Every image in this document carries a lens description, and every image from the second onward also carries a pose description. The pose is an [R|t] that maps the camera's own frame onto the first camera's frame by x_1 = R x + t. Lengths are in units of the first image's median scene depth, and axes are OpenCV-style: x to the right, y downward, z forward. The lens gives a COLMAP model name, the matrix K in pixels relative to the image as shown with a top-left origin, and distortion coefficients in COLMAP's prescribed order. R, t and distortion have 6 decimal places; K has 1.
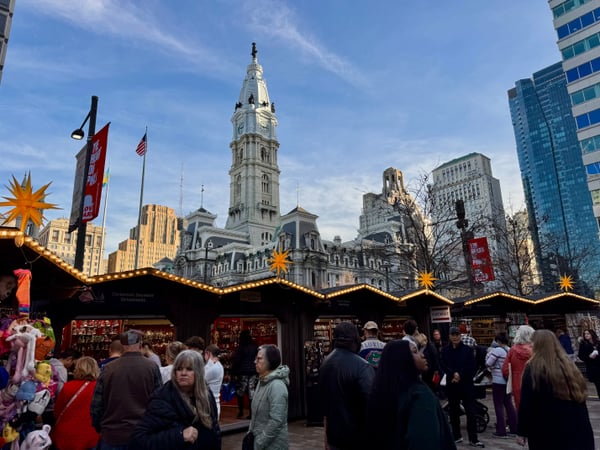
lens RADIAL K [[389.8, 0, 300.0], [0, 389.8, 225.0], [0, 0, 1]] dist [0.060233, -0.000042]
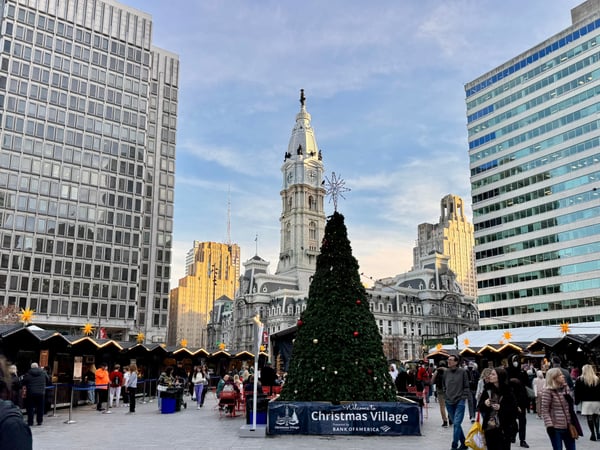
lens RADIAL K [[640.2, 0, 300.0], [0, 640.2, 225.0], [0, 0, 1]] dist [0.001816, 0.001262]
pose [[0.991037, 0.001223, -0.133579, 0.115362], [0.005638, 0.998684, 0.050975, -0.213300], [0.133465, -0.051271, 0.989726, -0.772290]]
